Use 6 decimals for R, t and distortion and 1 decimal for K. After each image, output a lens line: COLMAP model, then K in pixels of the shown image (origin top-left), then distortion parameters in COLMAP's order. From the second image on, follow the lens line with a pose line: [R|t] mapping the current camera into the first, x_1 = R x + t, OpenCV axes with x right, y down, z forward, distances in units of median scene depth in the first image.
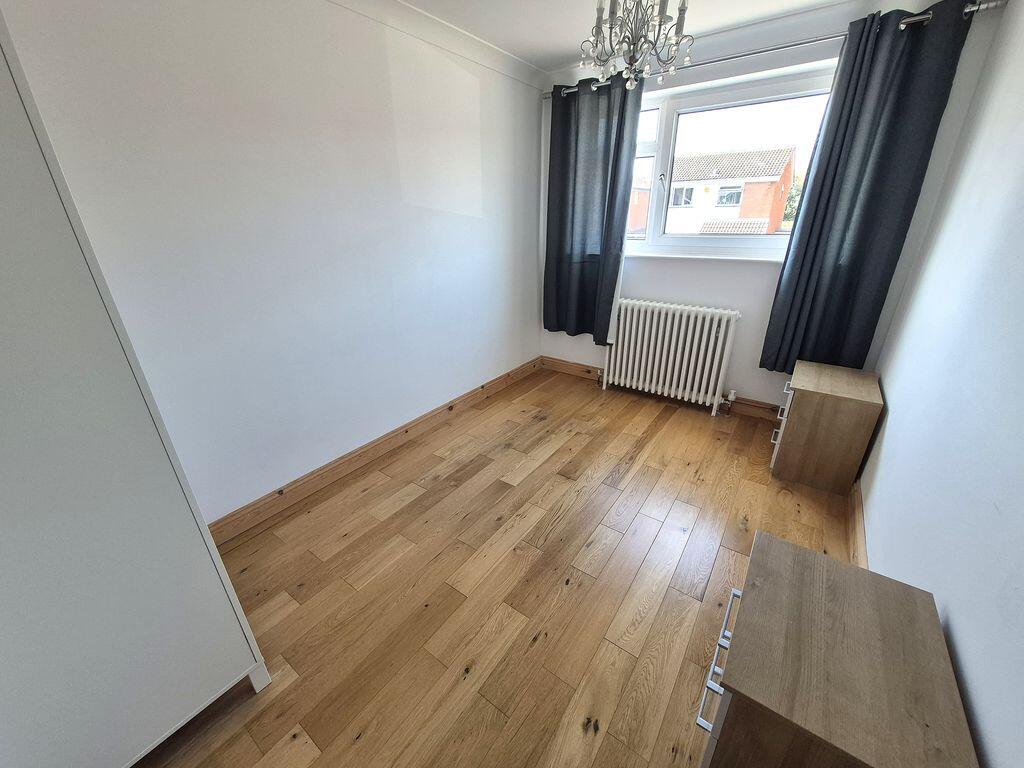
lens RADIAL K [[400.6, 0, 518.1], [0, 400.6, 388.3], [0, 0, 1]] dist [0.008210, -0.005229]
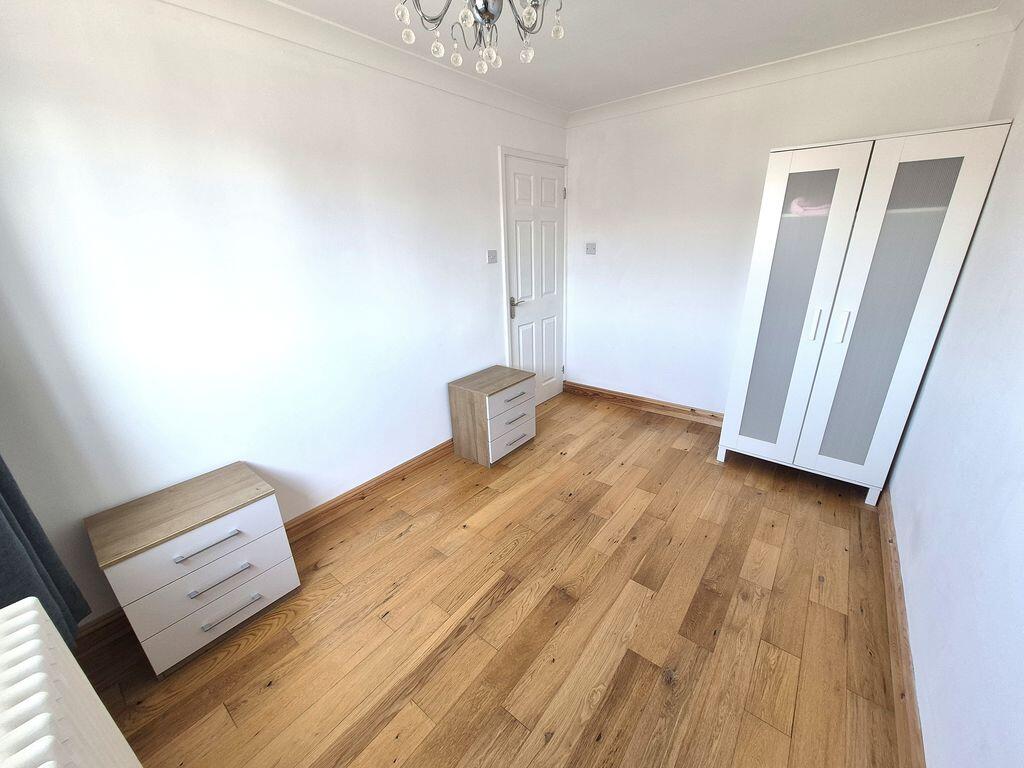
lens RADIAL K [[400.6, 0, 518.1], [0, 400.6, 388.3], [0, 0, 1]] dist [0.008210, -0.005229]
pose [[-0.997893, 0.019983, 0.061731, 0.170059], [0.057335, 0.716964, 0.694748, -0.643212], [-0.030375, 0.696824, -0.716599, 1.407185]]
